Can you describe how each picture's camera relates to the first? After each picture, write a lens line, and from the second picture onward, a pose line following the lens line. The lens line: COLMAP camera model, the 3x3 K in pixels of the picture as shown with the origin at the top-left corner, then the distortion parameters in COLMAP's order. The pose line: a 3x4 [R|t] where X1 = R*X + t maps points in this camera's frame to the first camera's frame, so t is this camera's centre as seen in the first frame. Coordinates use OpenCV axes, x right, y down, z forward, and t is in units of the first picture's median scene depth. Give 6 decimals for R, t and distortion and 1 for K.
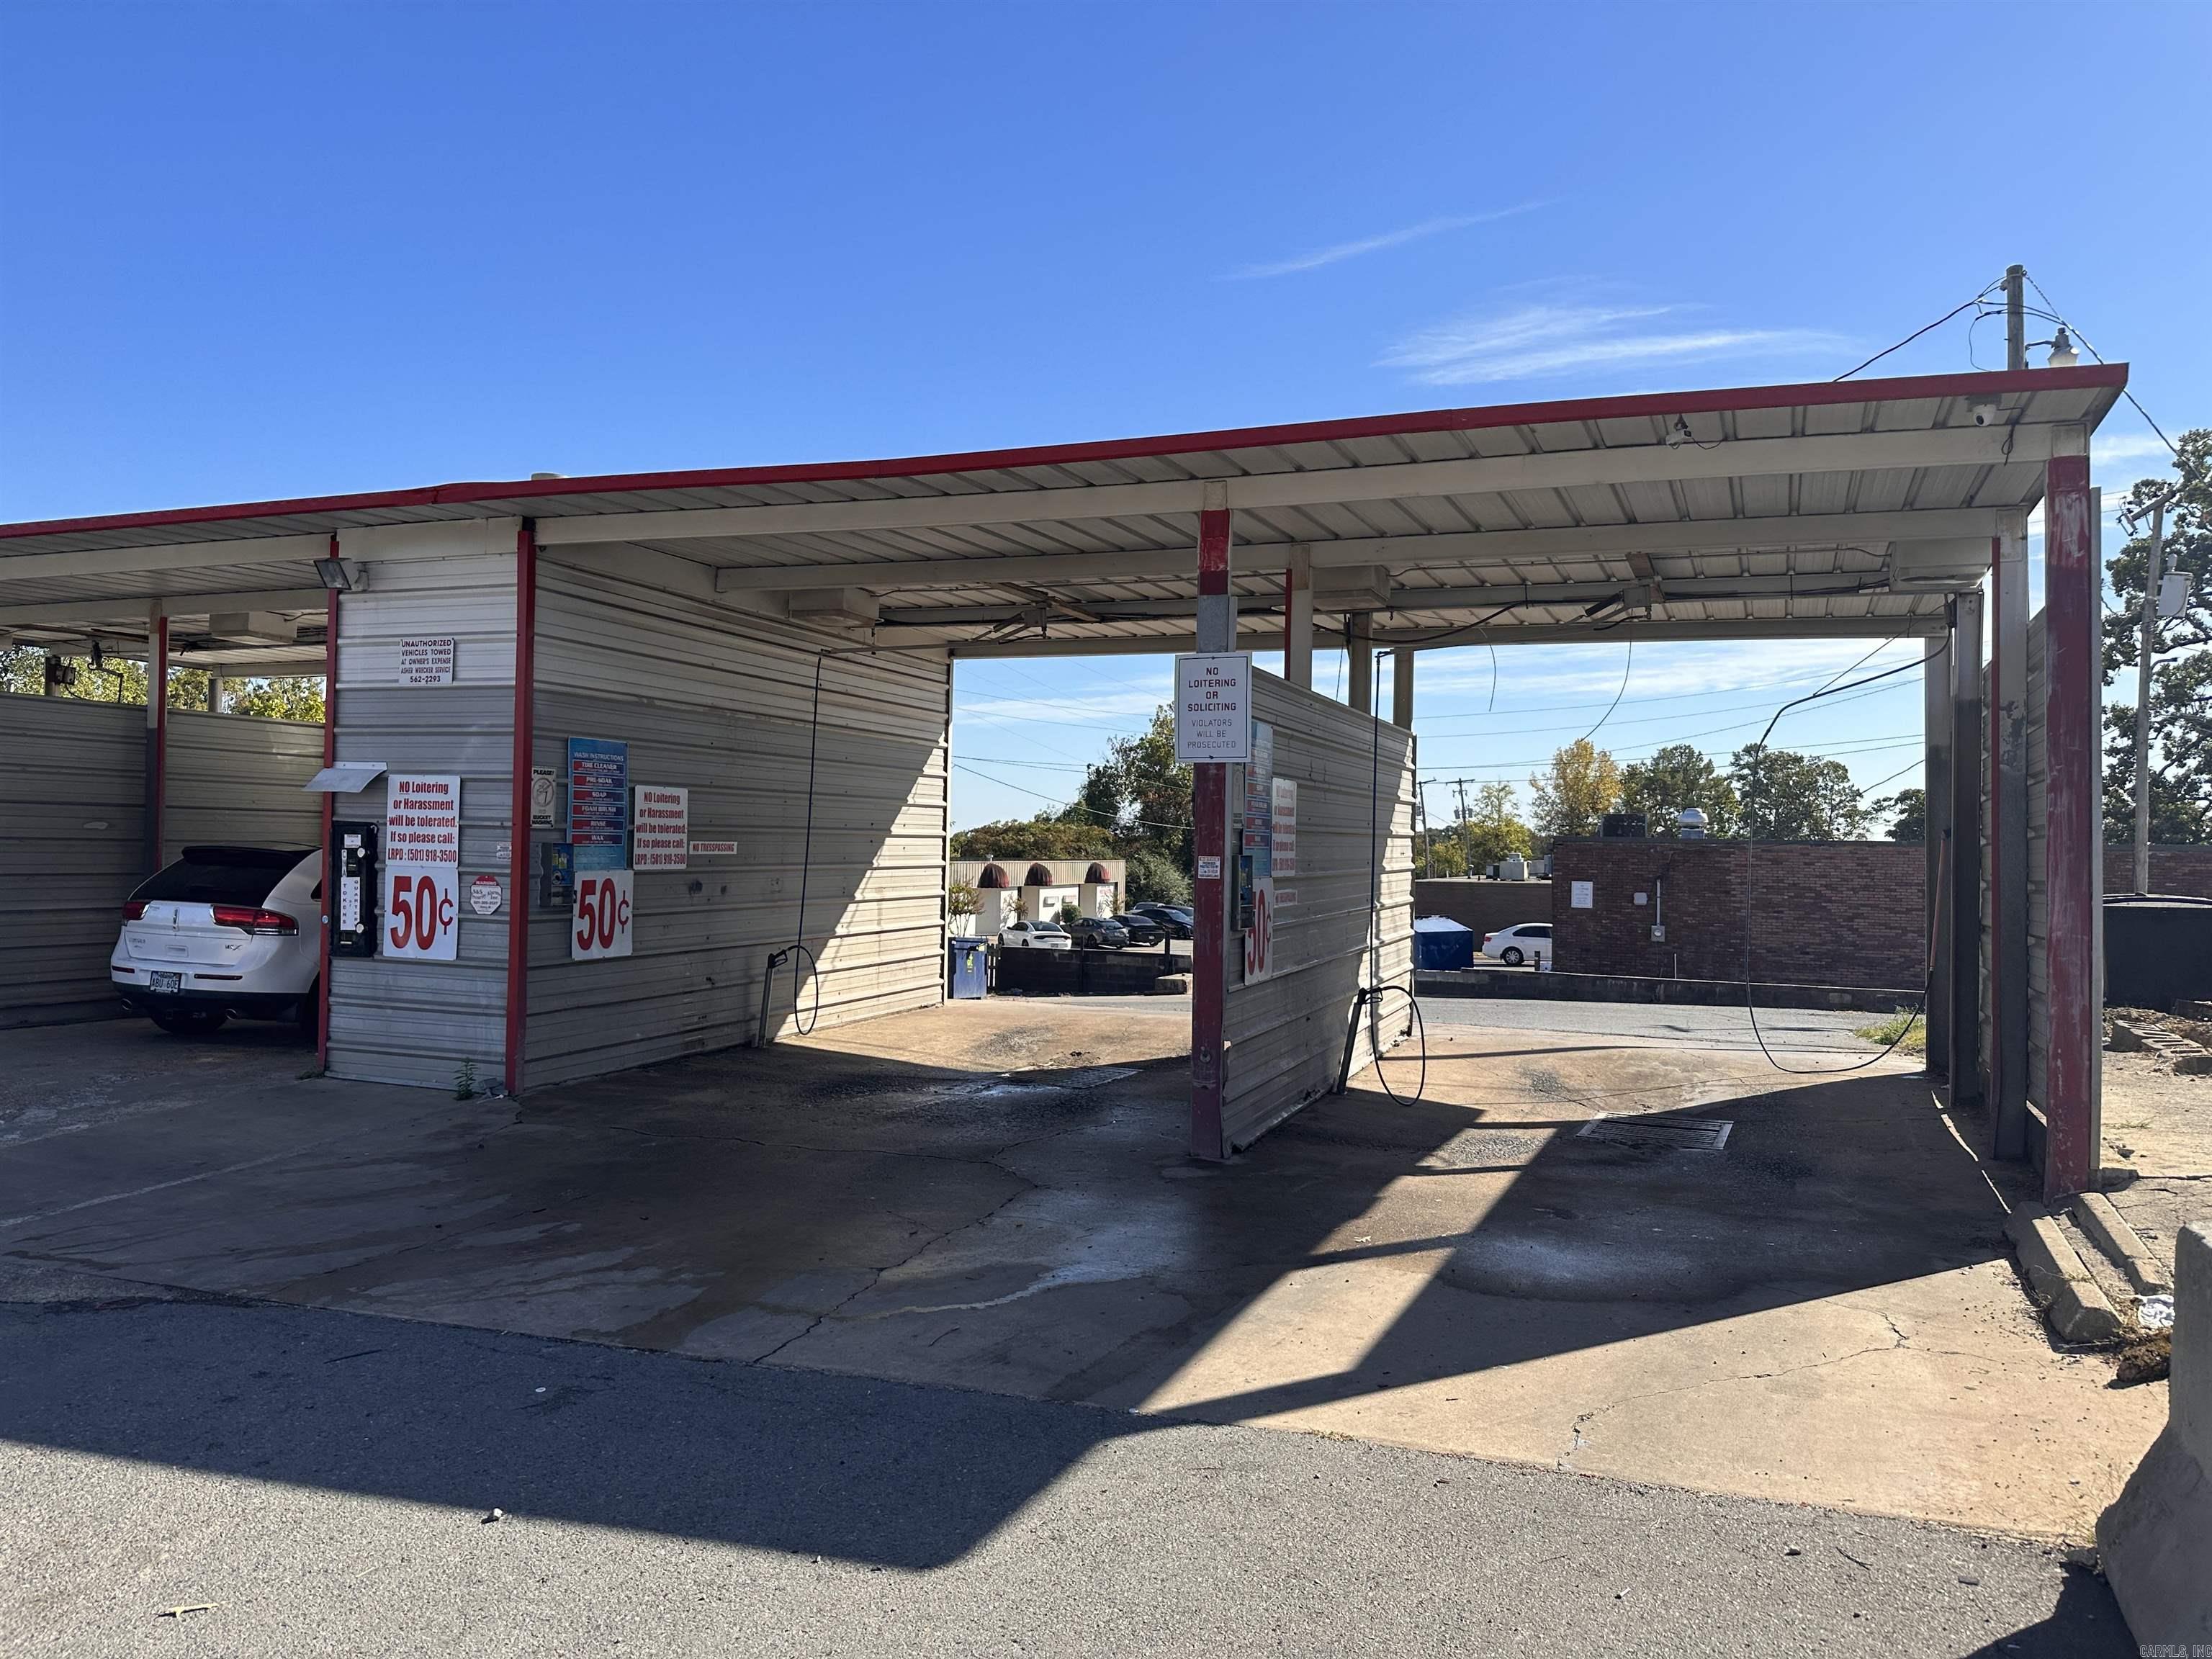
lens RADIAL K [[1539.1, 0, 1132.2], [0, 1539.1, 830.8], [0, 0, 1]] dist [0.056910, -0.002683]
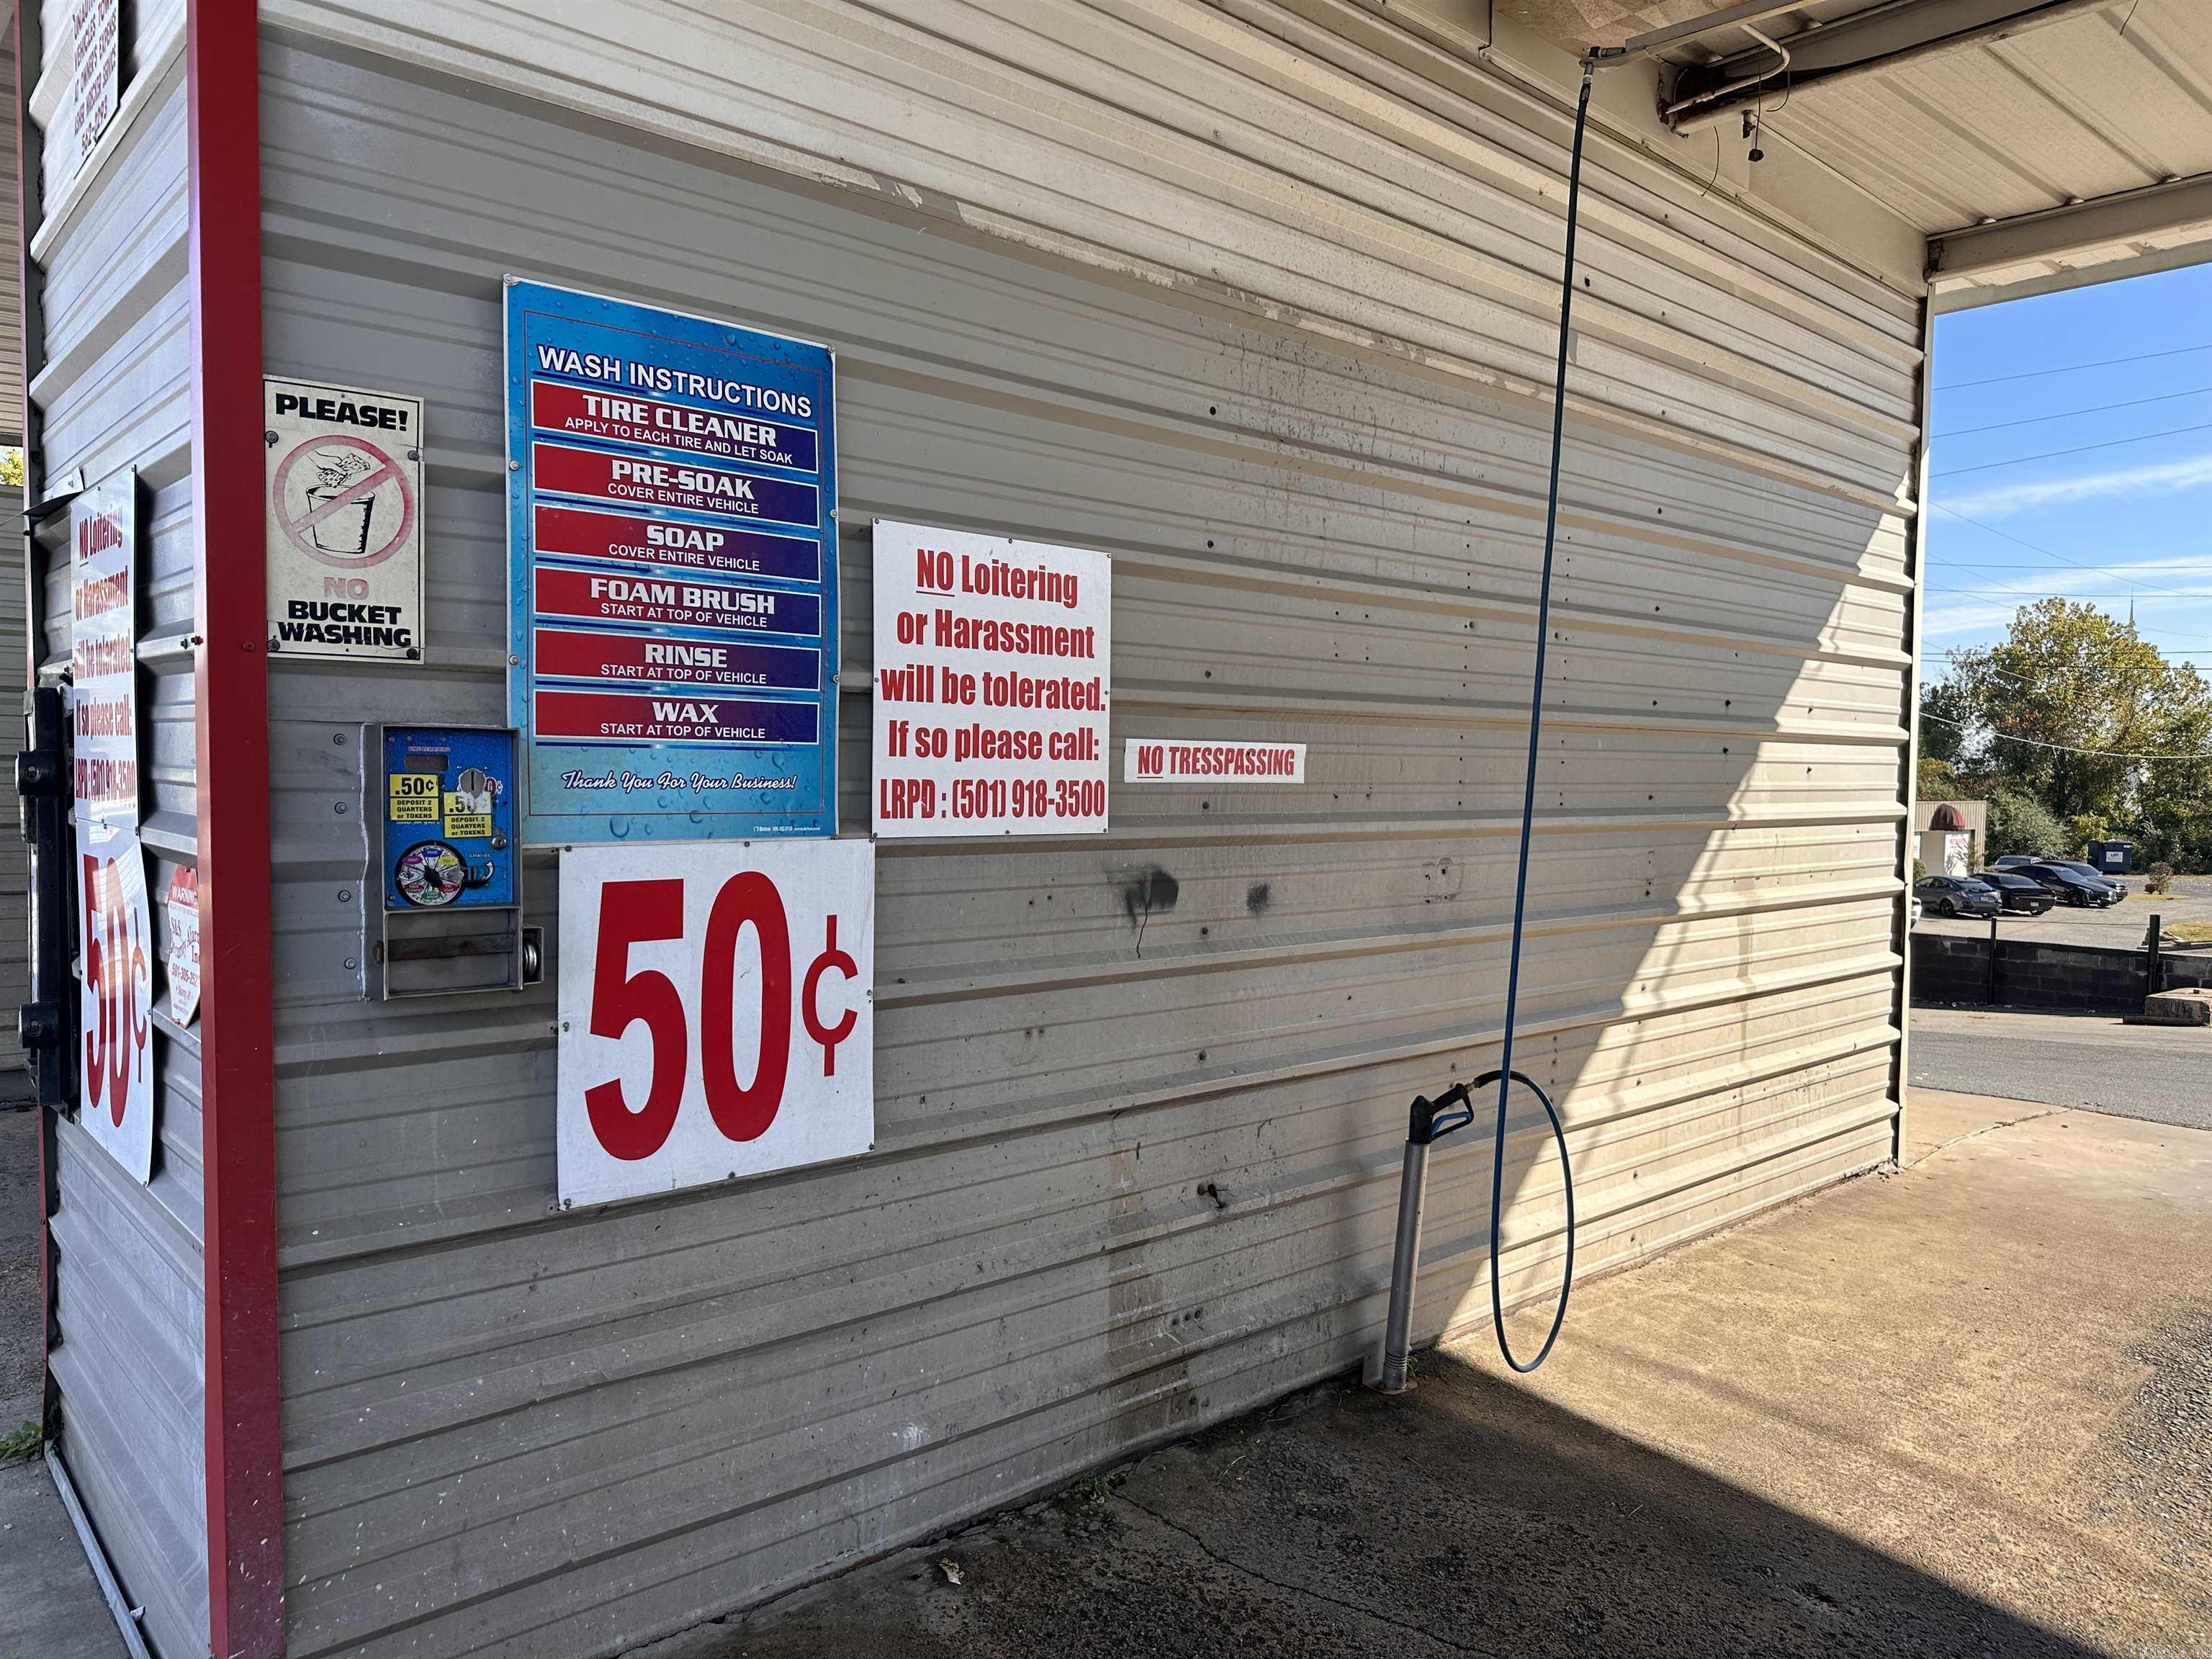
lens RADIAL K [[1539.1, 0, 1132.2], [0, 1539.1, 830.8], [0, 0, 1]] dist [0.056910, -0.002683]
pose [[0.886386, 0.010855, -0.462819, -0.146201], [0.007026, 0.999295, 0.036893, 0.013338], [0.462893, -0.035953, 0.885685, 0.724481]]
